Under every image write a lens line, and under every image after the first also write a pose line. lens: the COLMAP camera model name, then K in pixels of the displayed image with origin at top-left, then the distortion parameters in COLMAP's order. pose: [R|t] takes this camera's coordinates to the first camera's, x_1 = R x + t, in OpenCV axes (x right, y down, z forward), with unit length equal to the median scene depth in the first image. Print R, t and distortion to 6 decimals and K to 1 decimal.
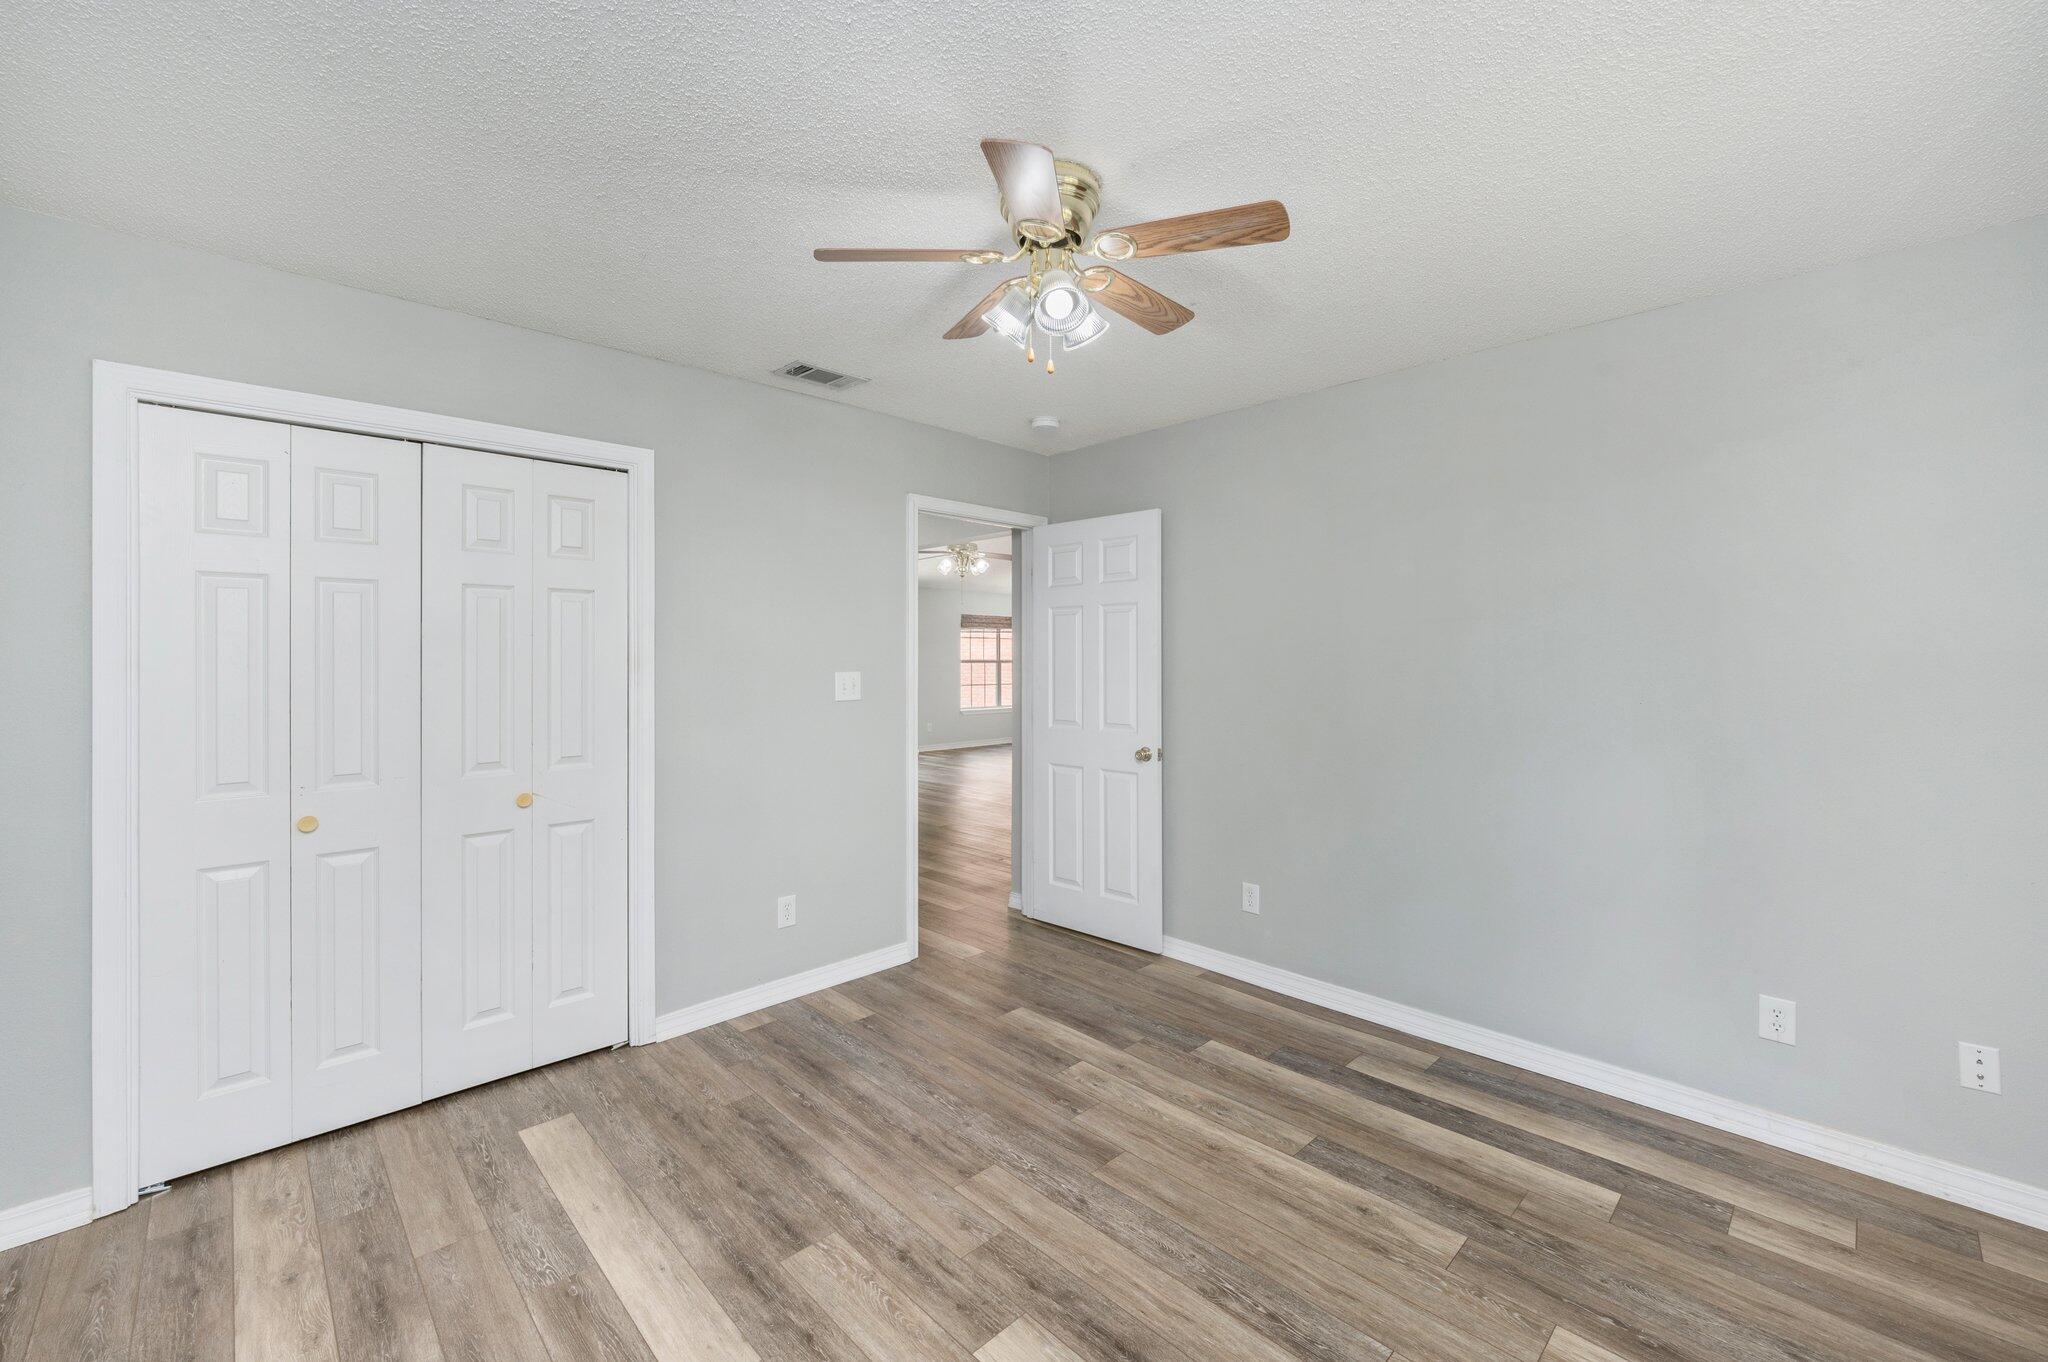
lens RADIAL K [[836.6, 0, 1022.8], [0, 836.6, 646.2], [0, 0, 1]] dist [0.001601, 0.000237]
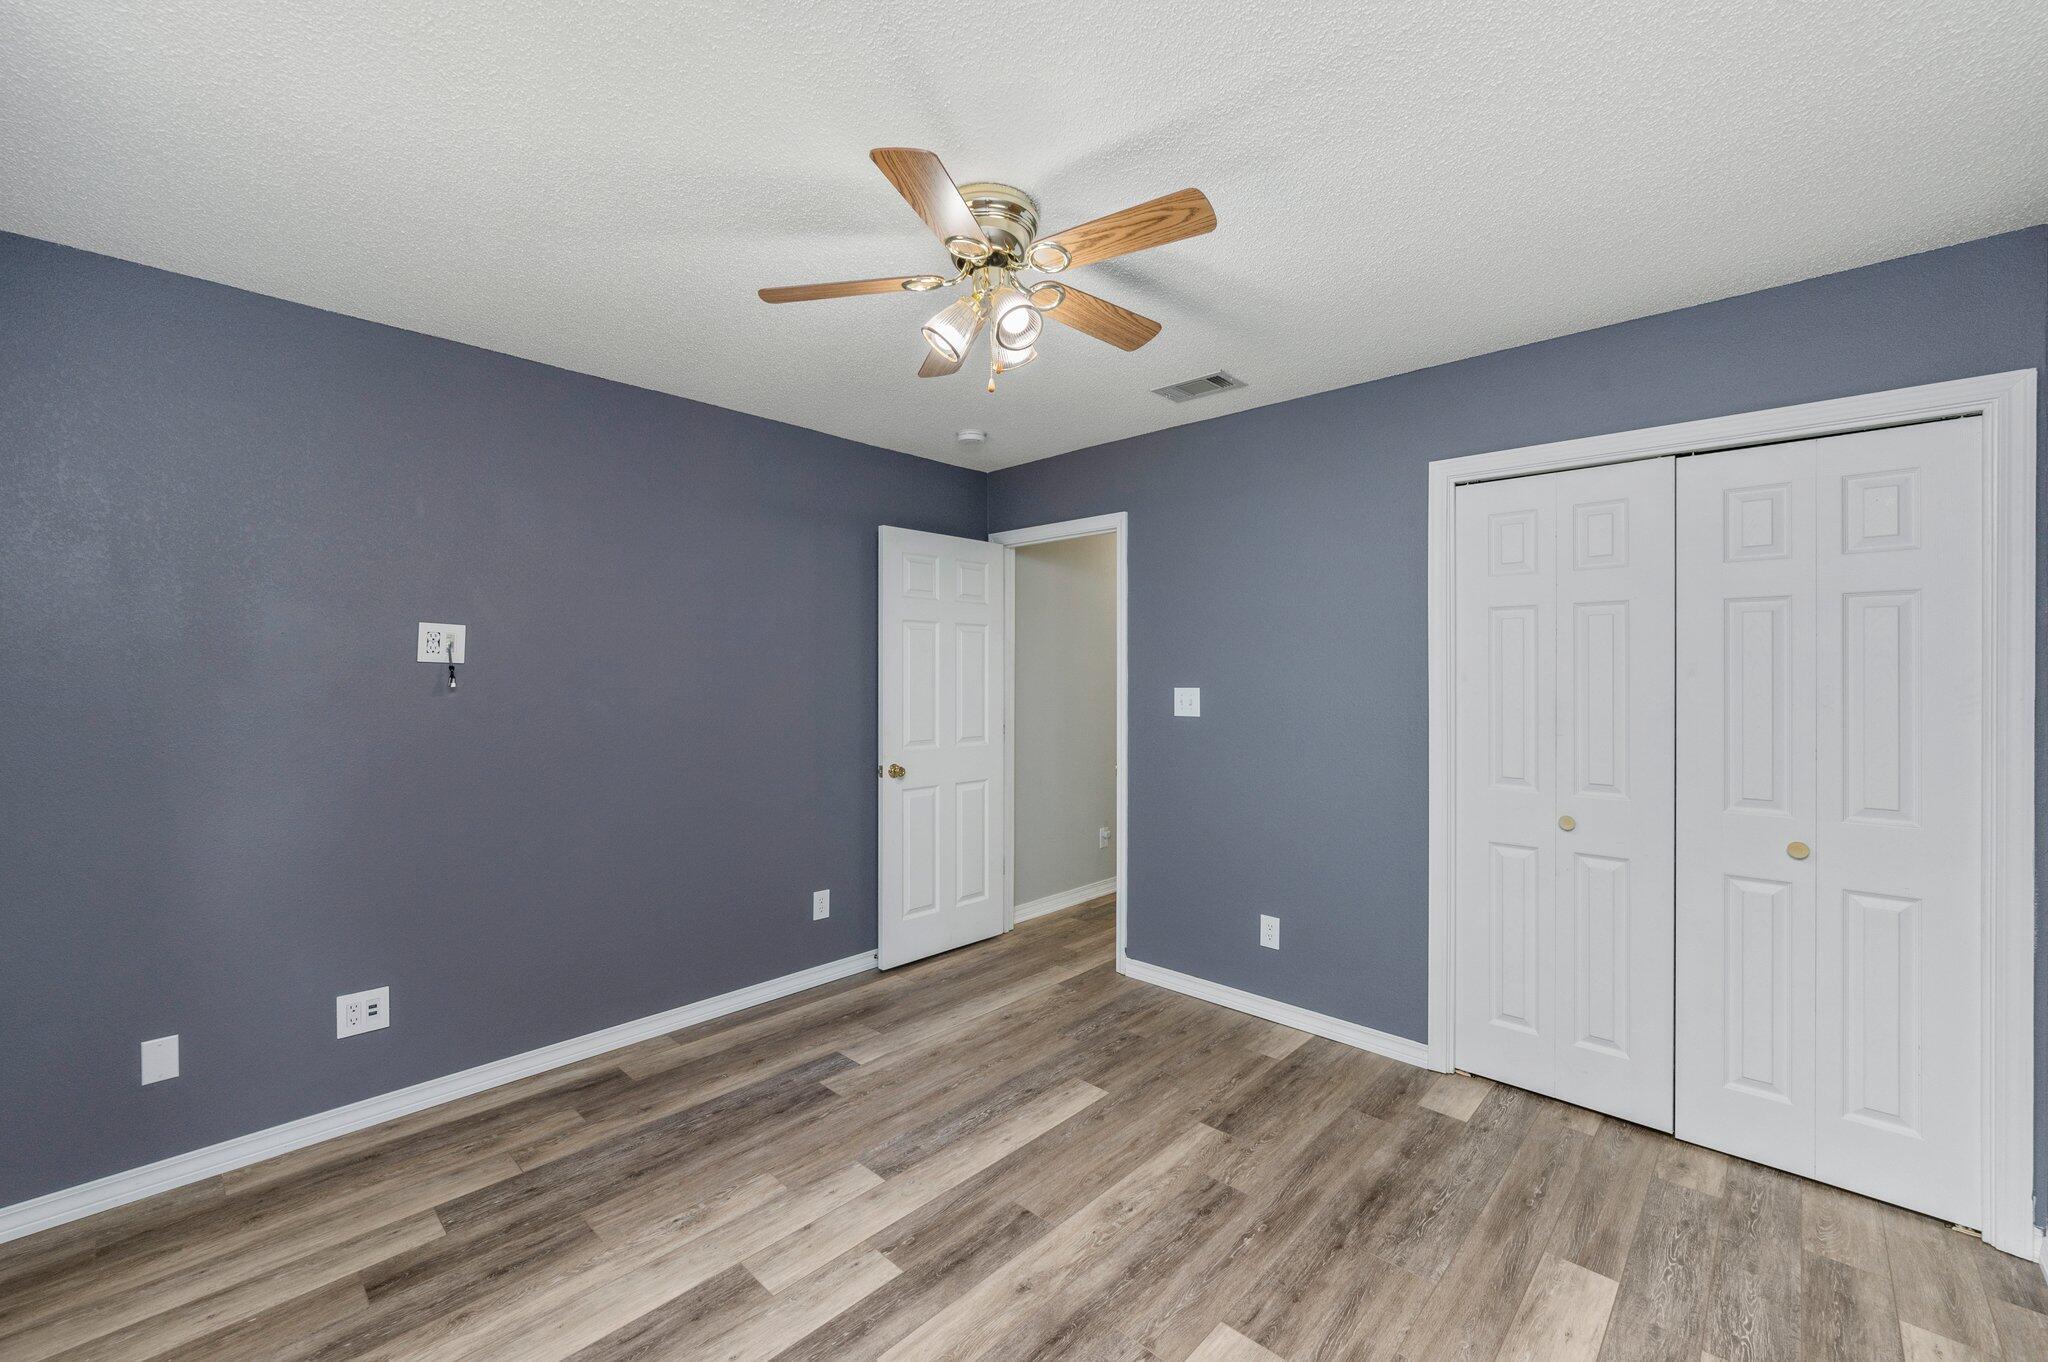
lens RADIAL K [[826.2, 0, 1024.0], [0, 826.2, 681.0], [0, 0, 1]] dist [-0.000374, 0.000032]
pose [[0.045371, 0.016232, -0.998838, 0.263333], [-0.001320, 0.999868, 0.016189, 0.004693], [0.998969, 0.000584, 0.045387, 0.272995]]
